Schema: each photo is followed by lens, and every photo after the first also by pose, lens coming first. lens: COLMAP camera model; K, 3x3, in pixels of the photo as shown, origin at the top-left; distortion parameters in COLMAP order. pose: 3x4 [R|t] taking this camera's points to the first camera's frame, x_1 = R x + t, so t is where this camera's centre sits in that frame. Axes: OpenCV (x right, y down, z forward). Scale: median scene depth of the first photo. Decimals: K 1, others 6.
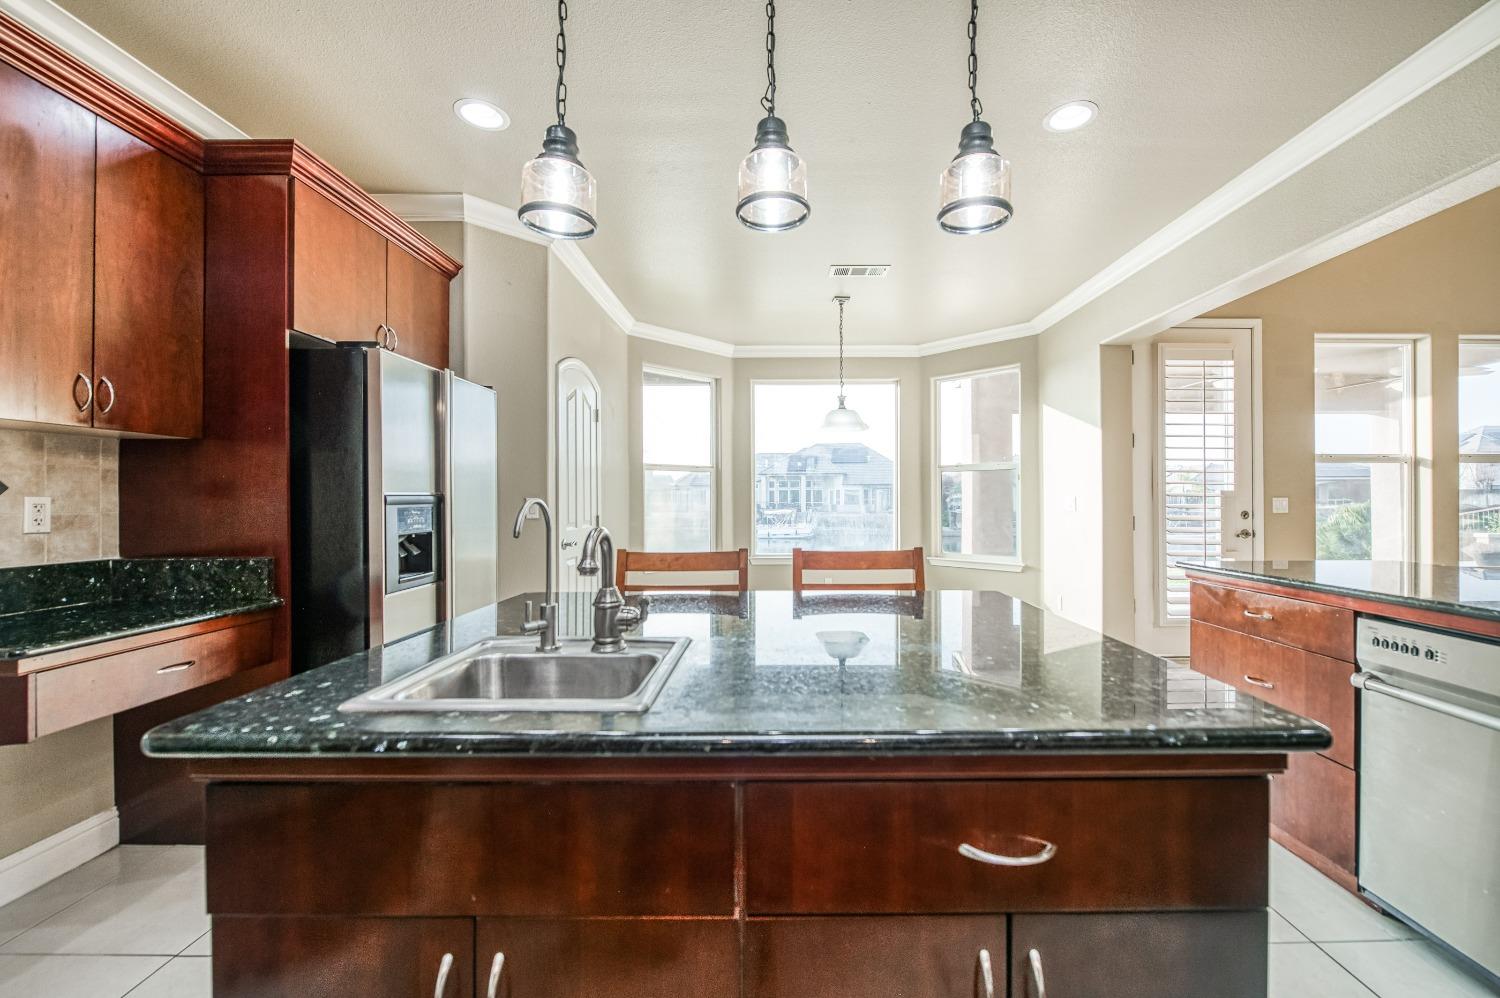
lens RADIAL K [[595.2, 0, 791.3], [0, 595.2, 502.9], [0, 0, 1]] dist [0.008868, -0.001098]
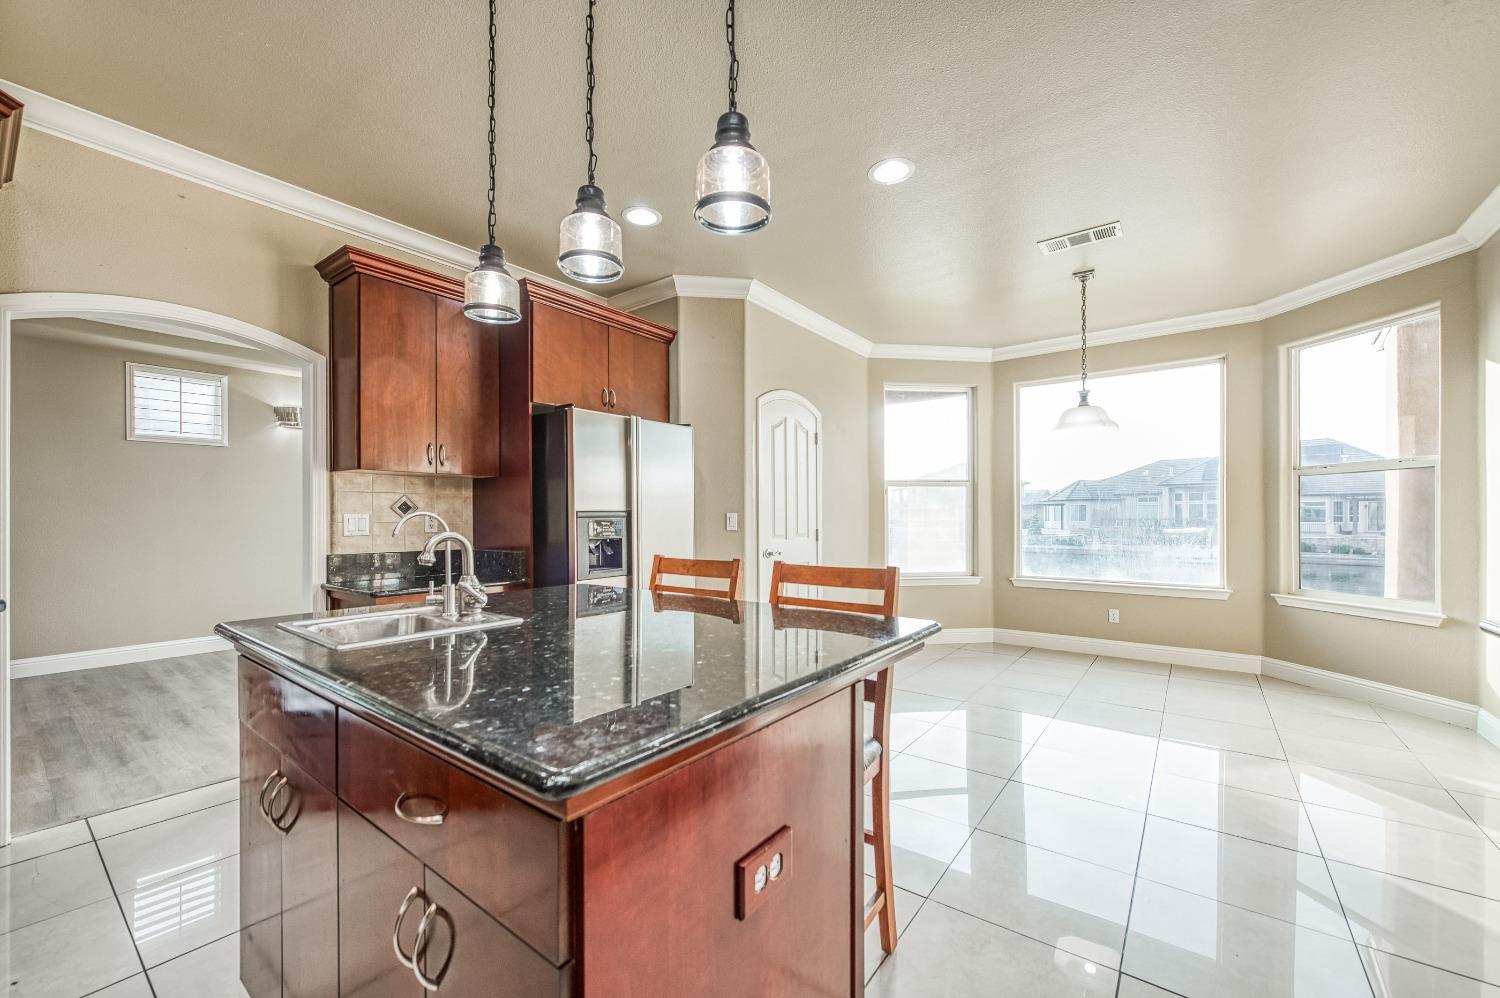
lens RADIAL K [[595.2, 0, 767.6], [0, 595.2, 517.8], [0, 0, 1]] dist [0.008868, -0.001098]
pose [[0.801411, 0.003455, -0.598104, 0.360385], [-0.004176, 0.999991, 0.000182, 0.000922], [0.598100, 0.002352, 0.801418, 0.095794]]
